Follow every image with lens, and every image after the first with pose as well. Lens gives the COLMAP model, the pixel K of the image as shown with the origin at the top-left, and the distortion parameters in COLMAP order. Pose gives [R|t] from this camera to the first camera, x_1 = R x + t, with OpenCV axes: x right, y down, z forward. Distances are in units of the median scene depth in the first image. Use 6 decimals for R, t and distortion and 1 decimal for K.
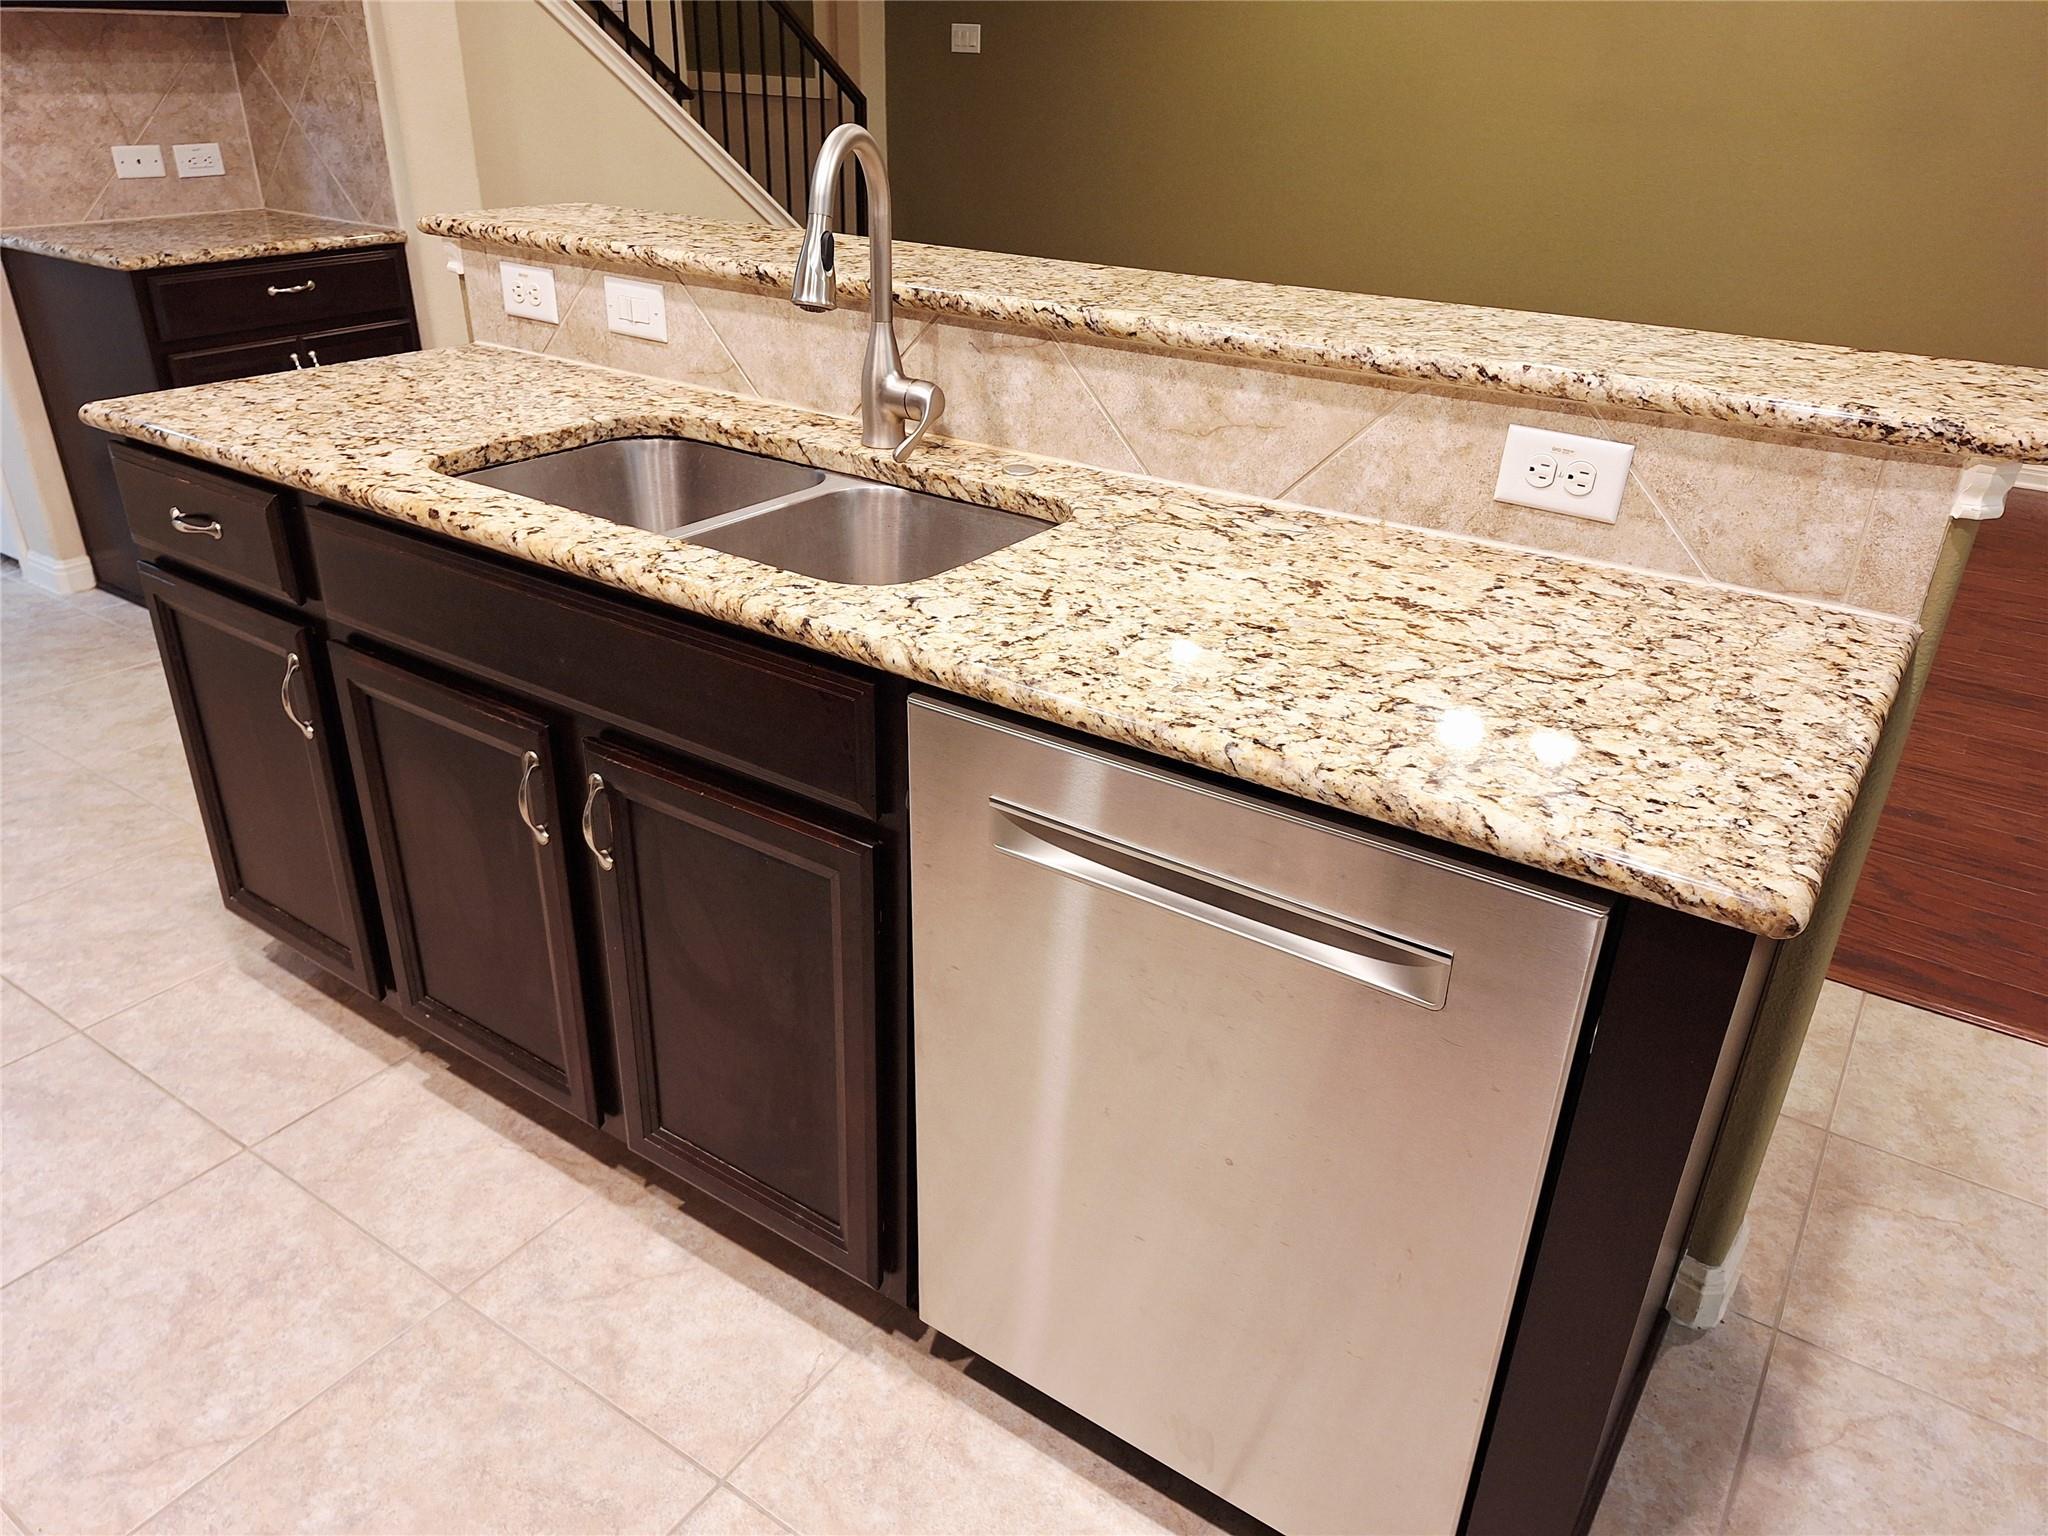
lens RADIAL K [[1420.8, 0, 1013.5], [0, 1420.8, 770.4], [0, 0, 1]] dist [0.060238, -0.042052]
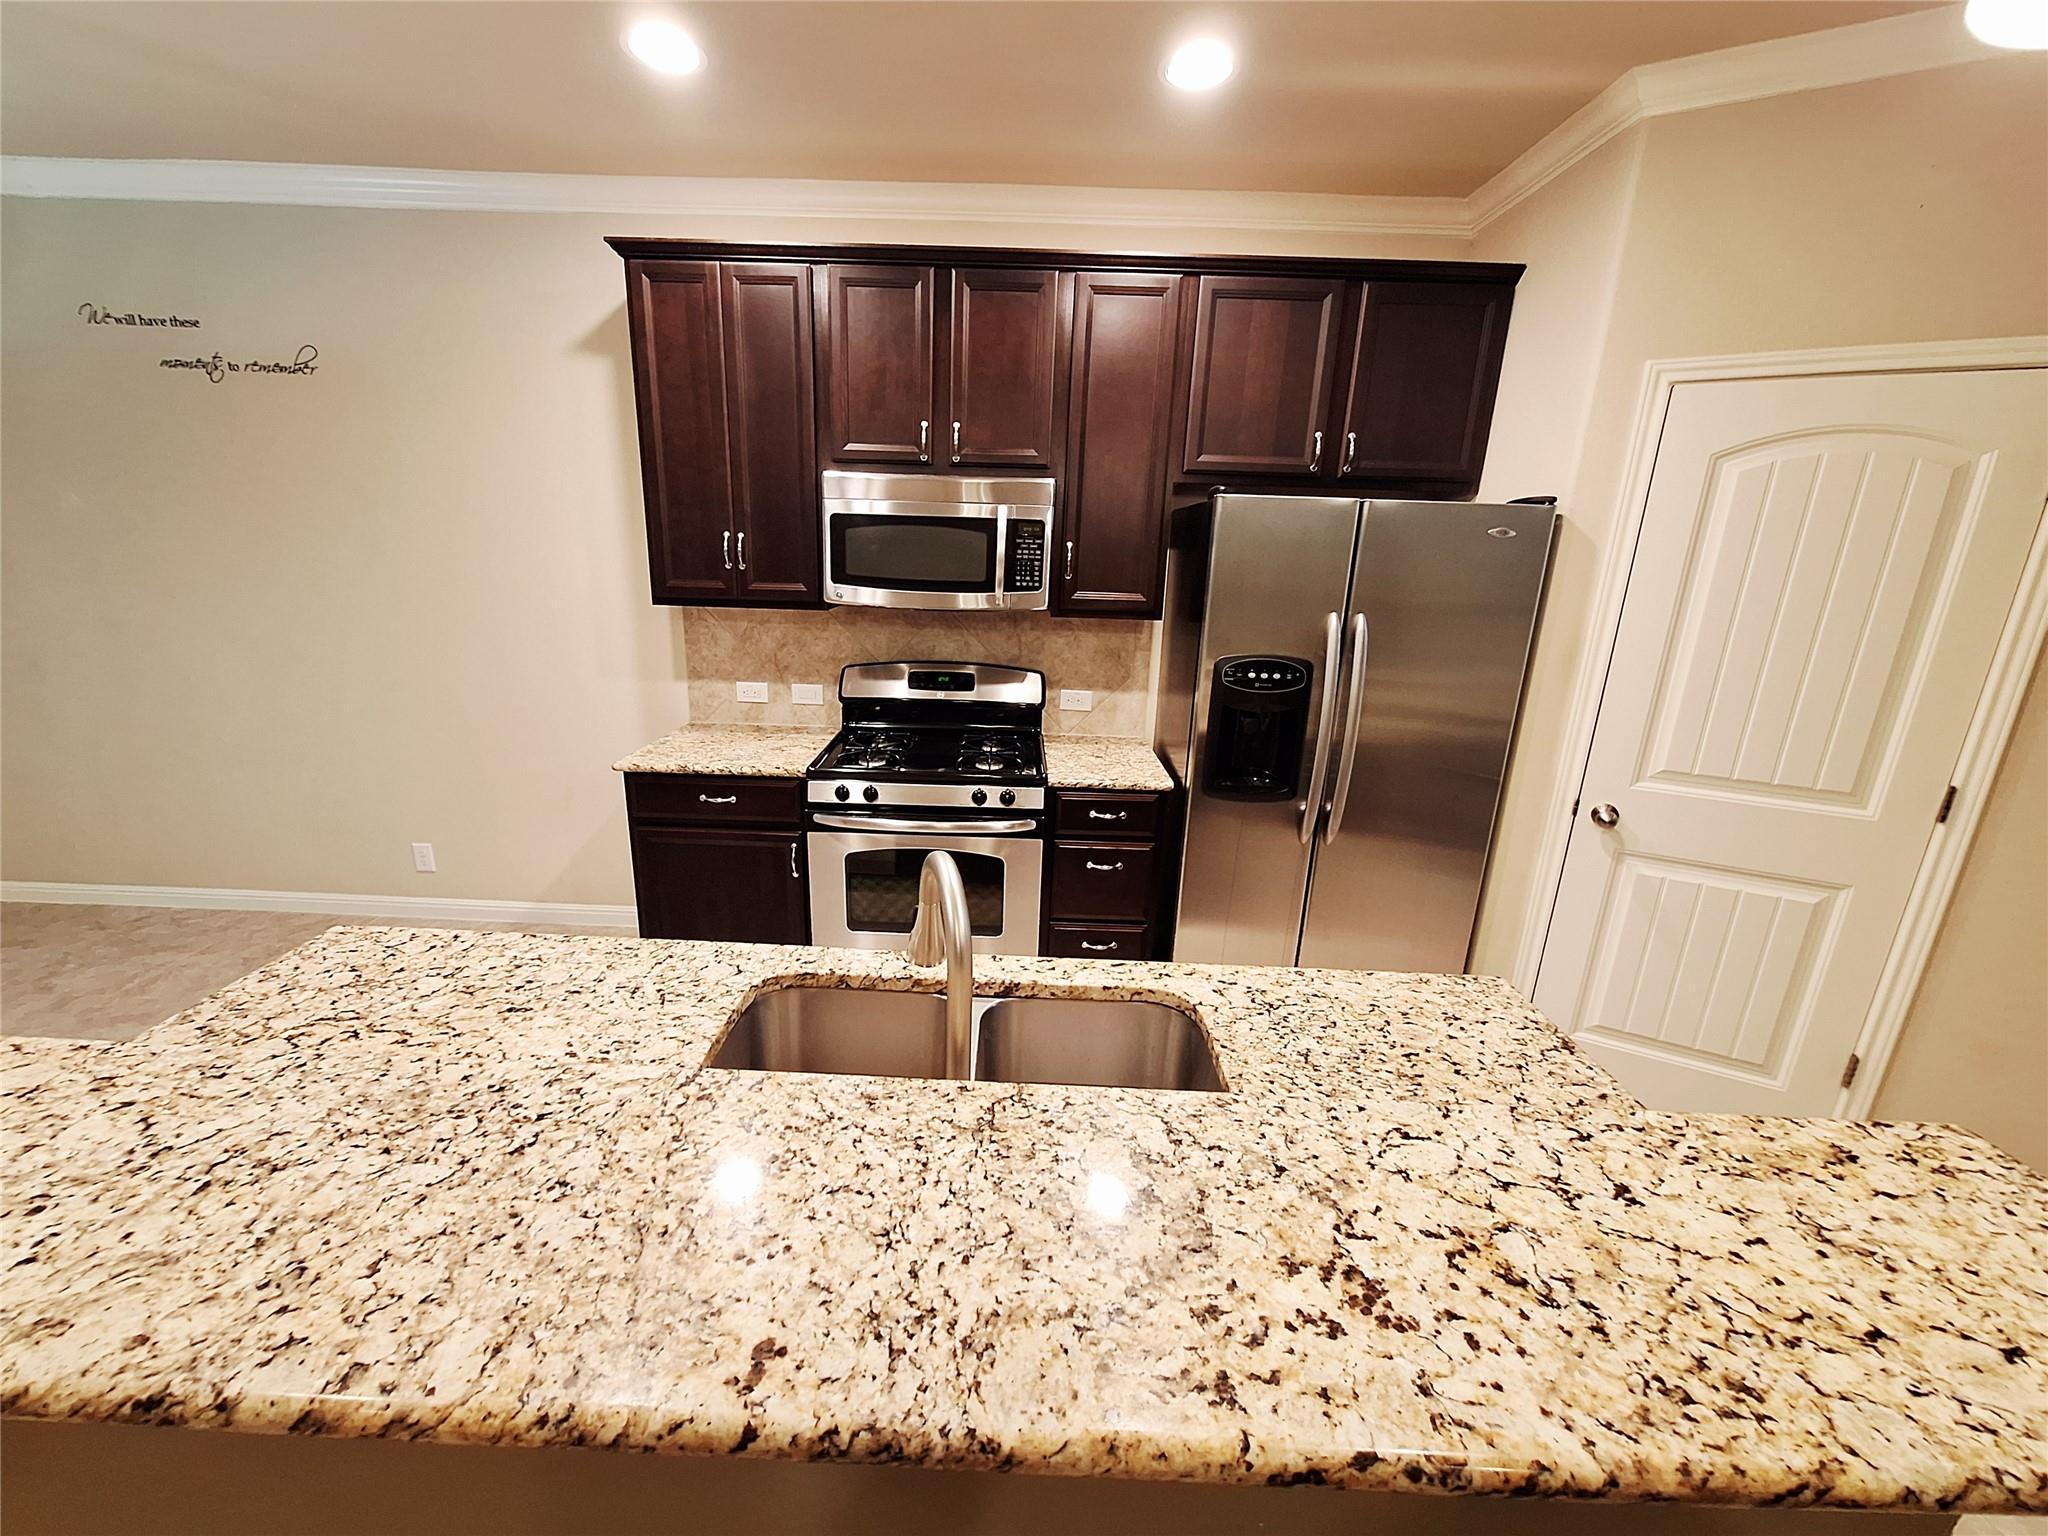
lens RADIAL K [[802.3, 0, 1000.3], [0, 802.3, 766.3], [0, 0, 1]] dist [-0.004350, 0.000650]
pose [[-0.835740, 0.098510, -0.540218, 0.066019], [-0.293075, 0.751929, 0.590516, -0.381157], [0.464377, 0.651842, -0.599546, 0.603405]]
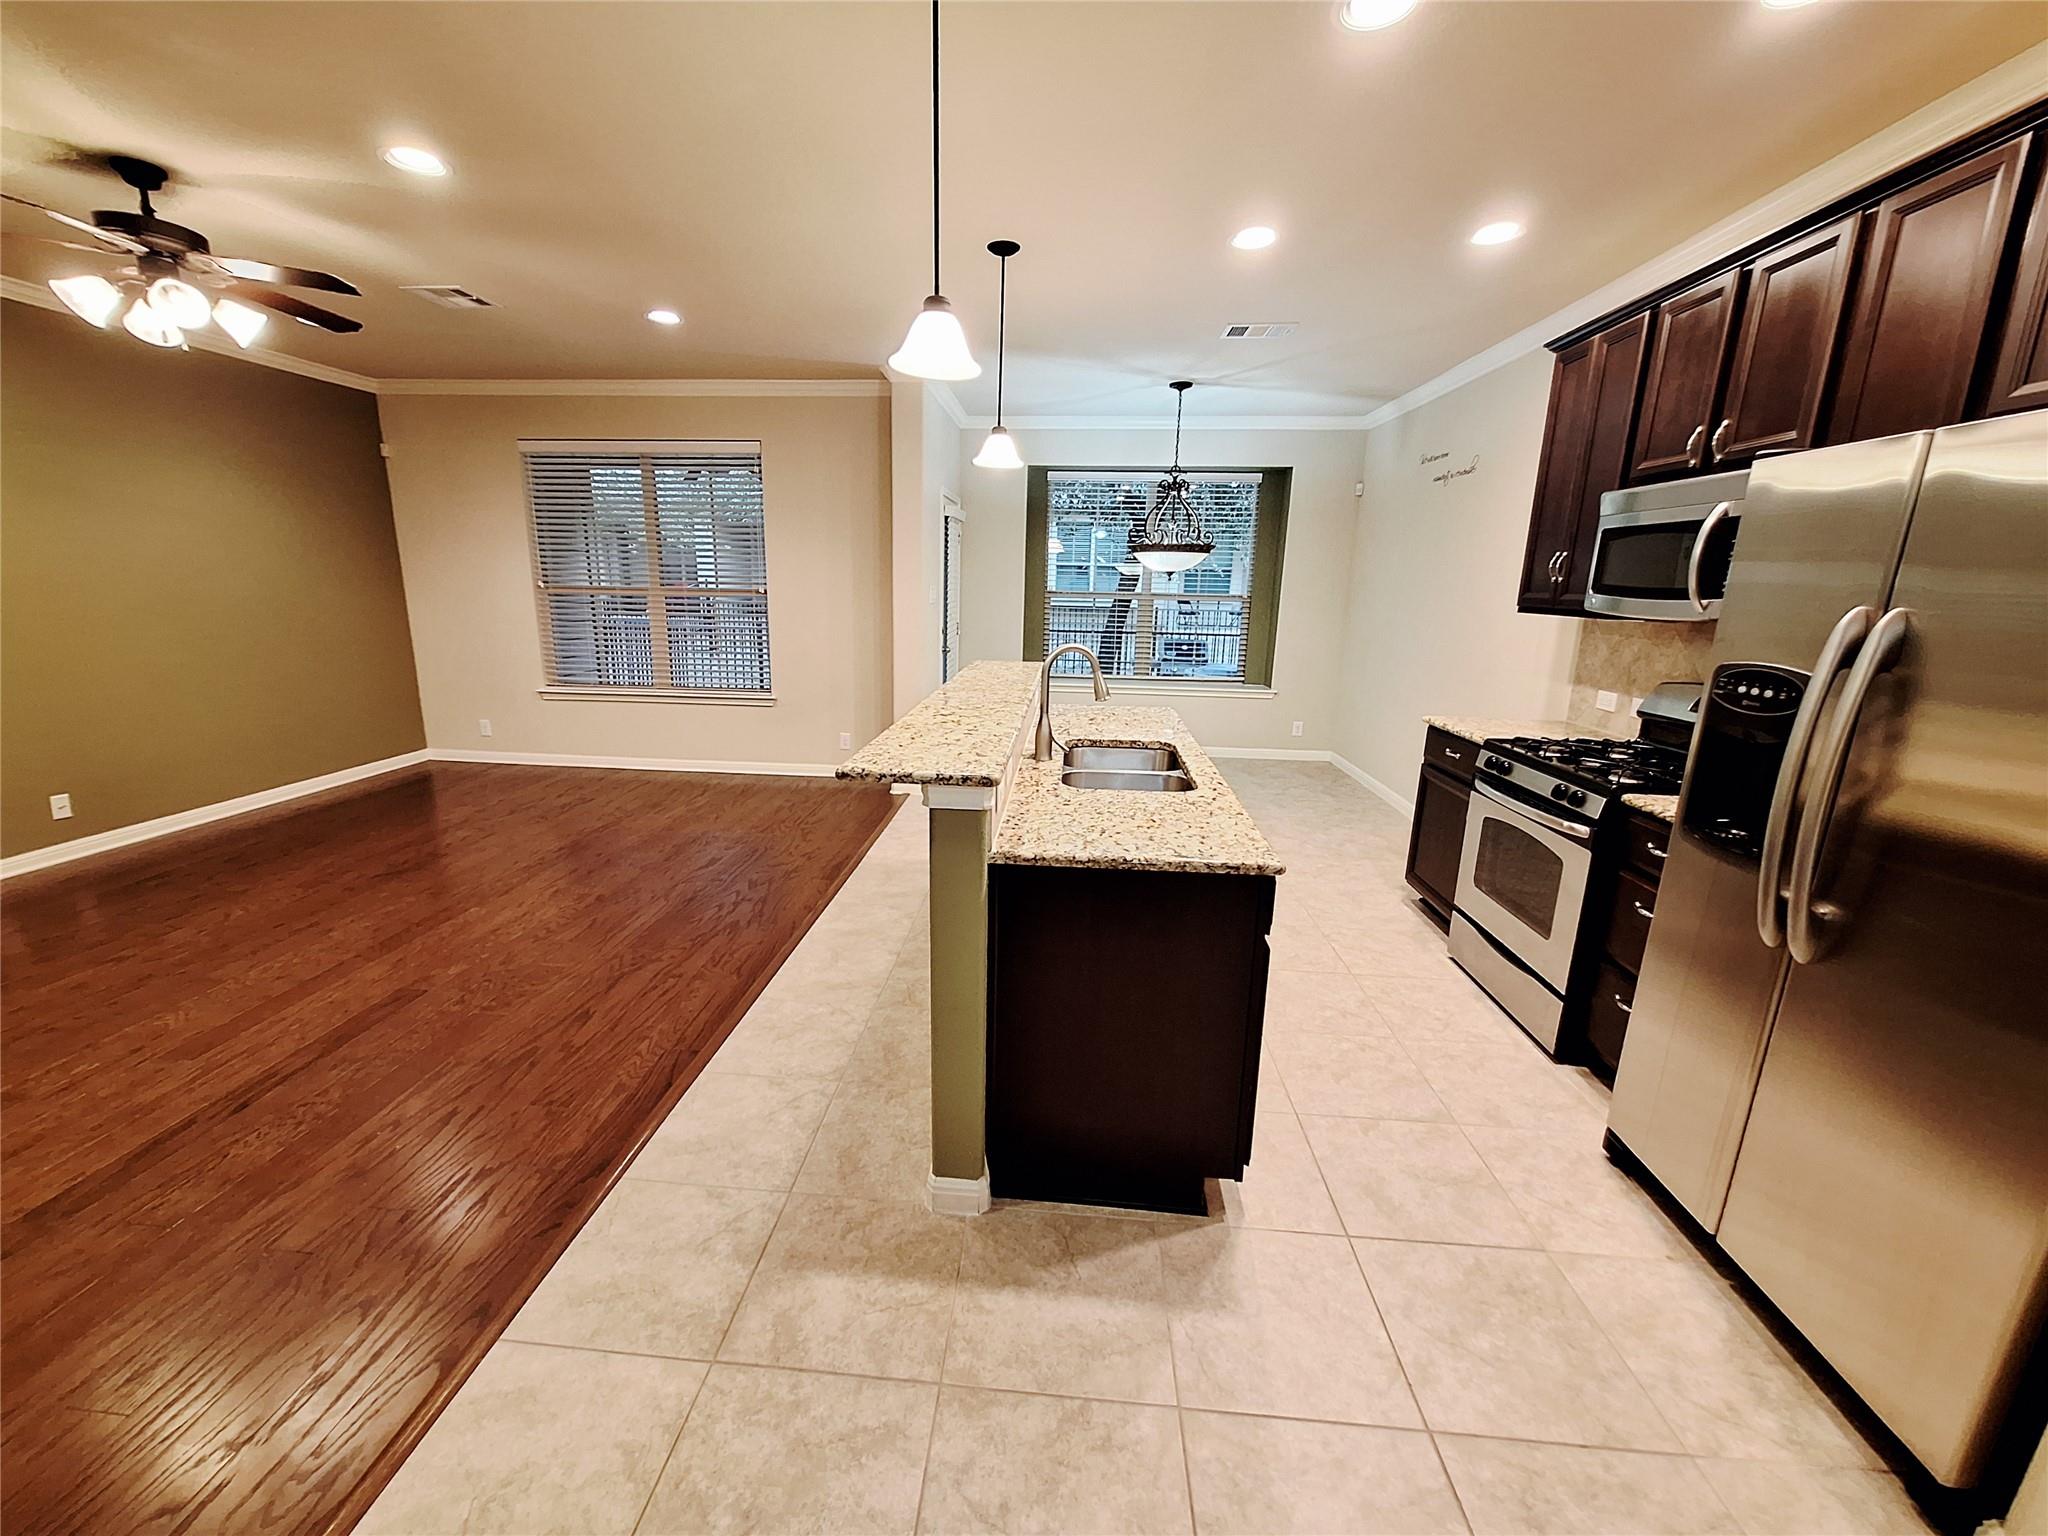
lens RADIAL K [[802.3, 0, 1002.7], [0, 802.3, 764.8], [0, 0, 1]] dist [-0.004350, 0.000650]
pose [[-0.489268, -0.228656, 0.841626, -0.659132], [0.368856, 0.820210, 0.437266, -0.458426], [-0.790293, 0.524379, -0.316961, 0.801246]]
